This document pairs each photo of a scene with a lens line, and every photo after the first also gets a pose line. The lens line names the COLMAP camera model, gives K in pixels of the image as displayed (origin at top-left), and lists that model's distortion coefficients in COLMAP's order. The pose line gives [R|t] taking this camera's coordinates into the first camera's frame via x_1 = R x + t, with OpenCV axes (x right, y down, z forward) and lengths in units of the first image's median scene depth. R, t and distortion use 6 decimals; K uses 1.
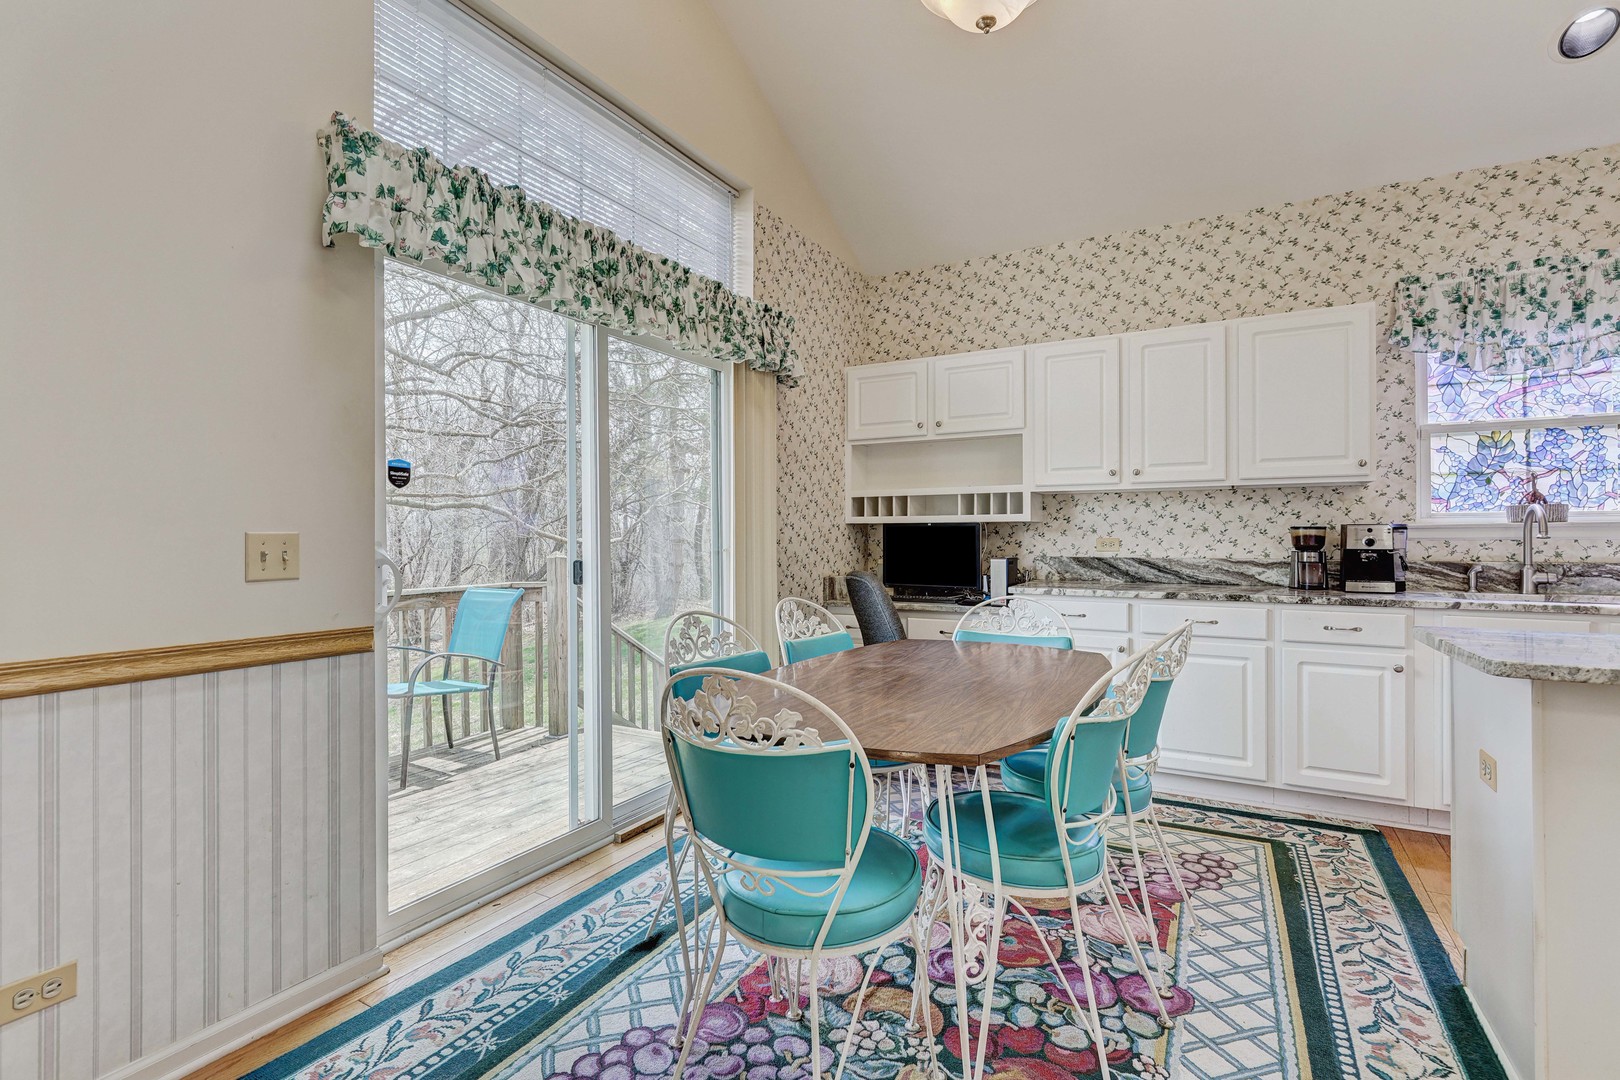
lens RADIAL K [[758.4, 0, 811.2], [0, 758.4, 532.5], [0, 0, 1]] dist [-0.002370, 0.000308]
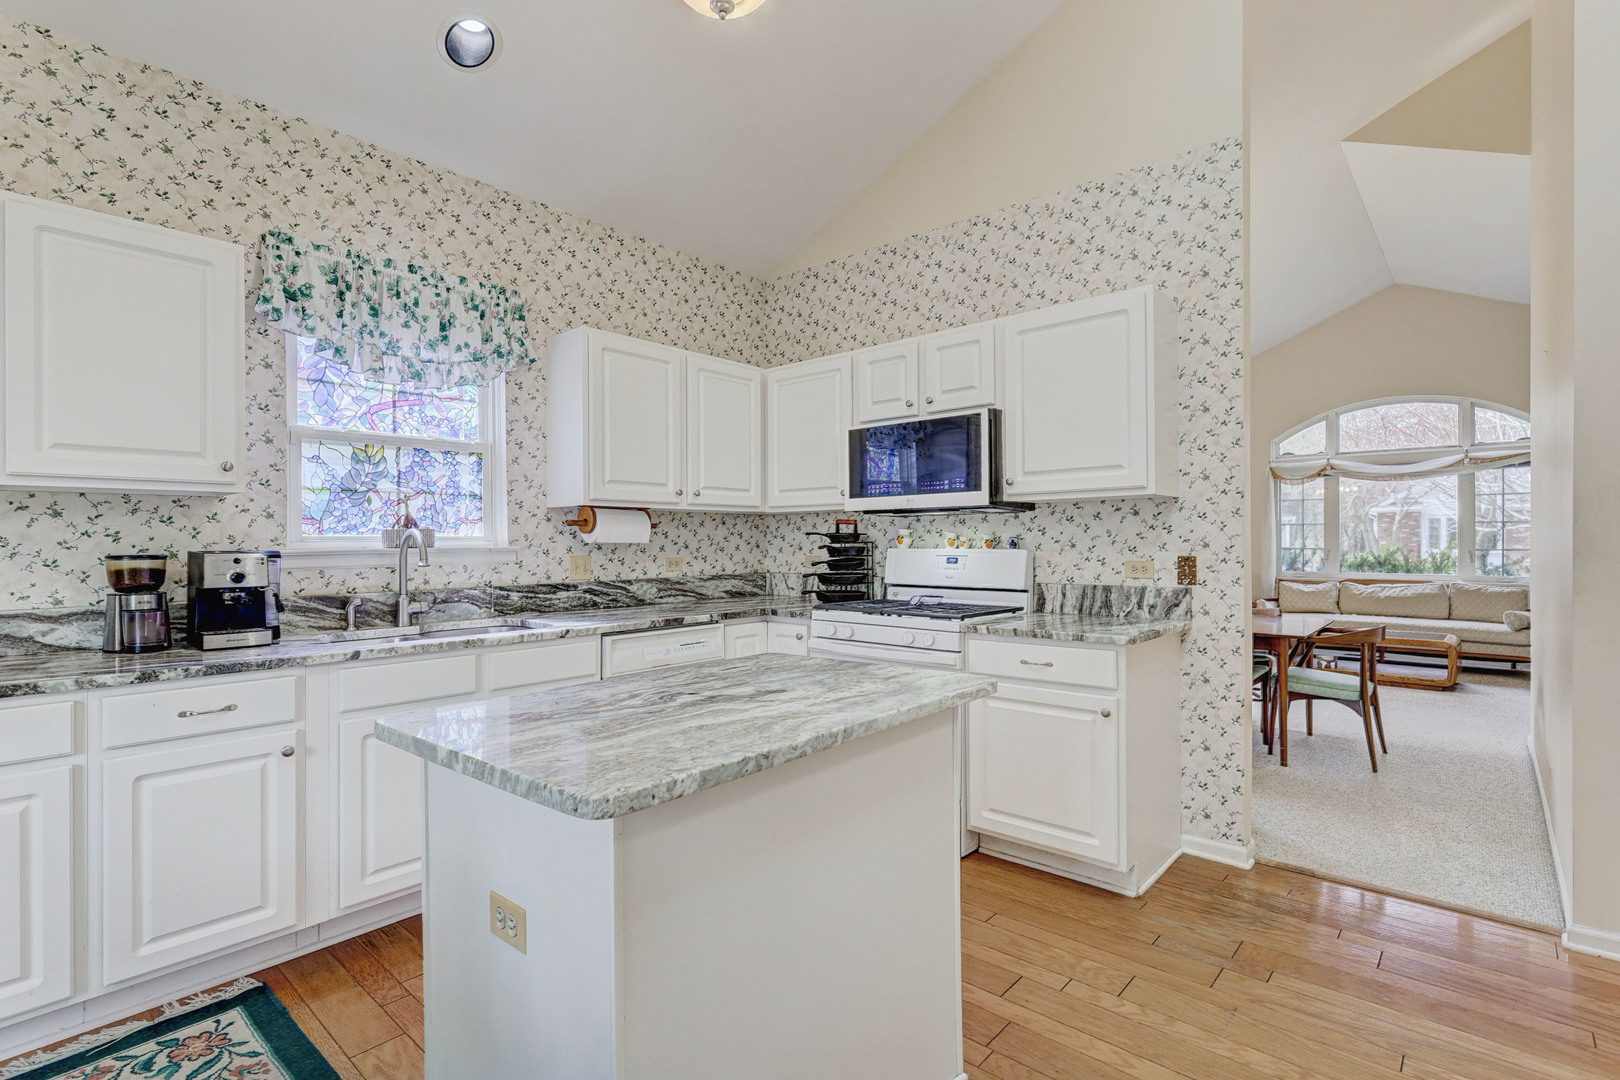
lens RADIAL K [[768.2, 0, 824.7], [0, 768.2, 542.0], [0, 0, 1]] dist [-0.000131, 0.000056]
pose [[0.202879, -0.001987, 0.979202, 0.133246], [-0.000936, 0.999997, 0.002223, -0.022524], [-0.979203, -0.001368, 0.202876, 0.299024]]
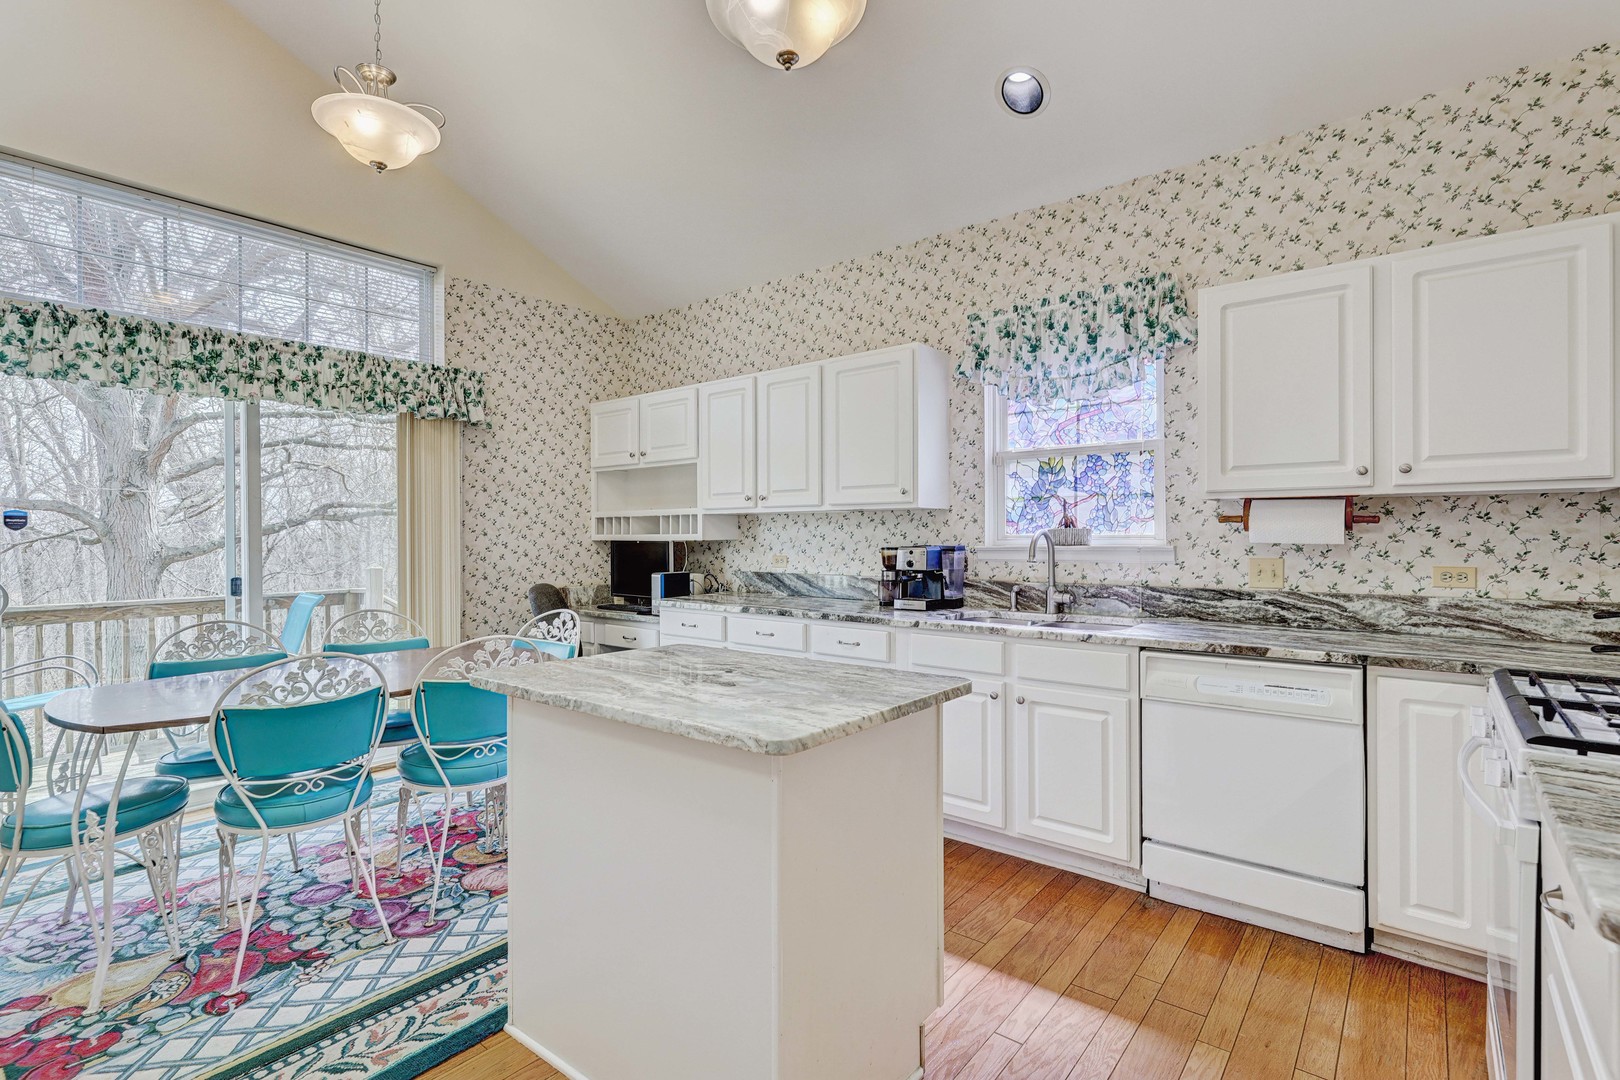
lens RADIAL K [[754.8, 0, 810.7], [0, 754.8, 534.3], [0, 0, 1]] dist [-0.000299, -0.000255]
pose [[0.985929, -0.003048, -0.167139, 0.760258], [0.004027, 0.999977, 0.005517, -0.035037], [0.167119, -0.006113, 0.985918, -0.090634]]
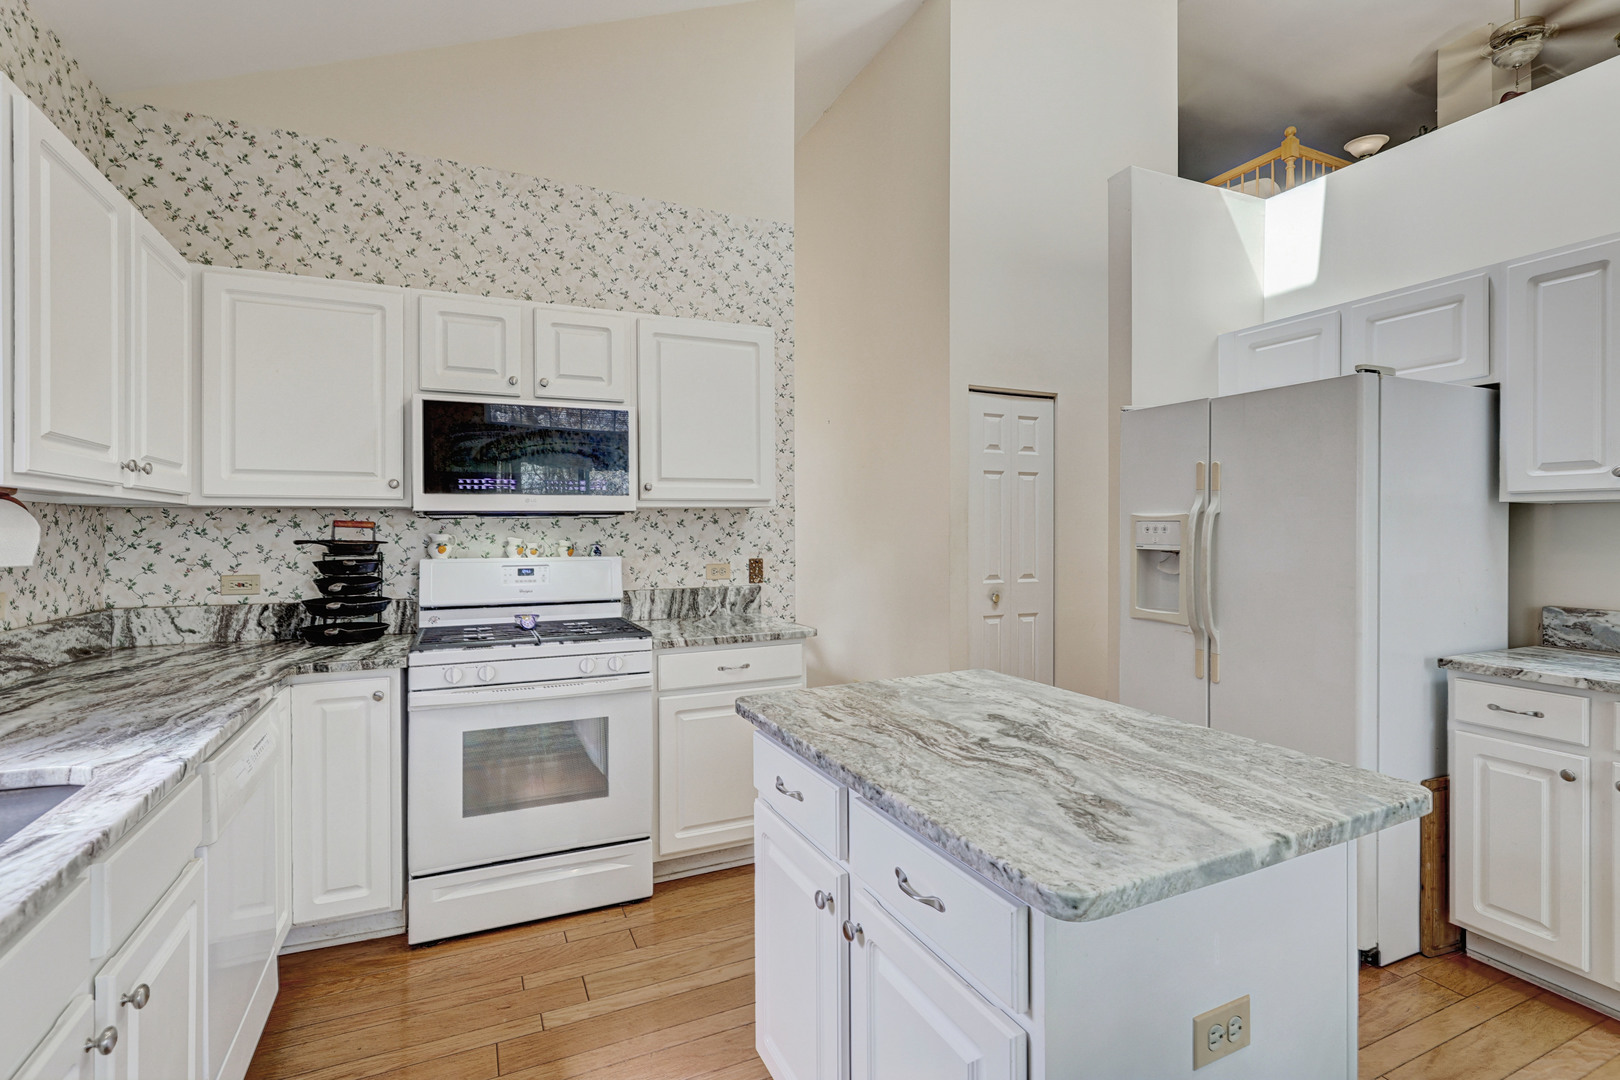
lens RADIAL K [[754.8, 0, 810.7], [0, 754.8, 534.3], [0, 0, 1]] dist [-0.000299, -0.000255]
pose [[-0.810621, 0.000052, 0.585571, 0.428498], [0.001724, 0.999996, 0.002297, -0.041085], [-0.585569, 0.002871, -0.810618, 0.883880]]
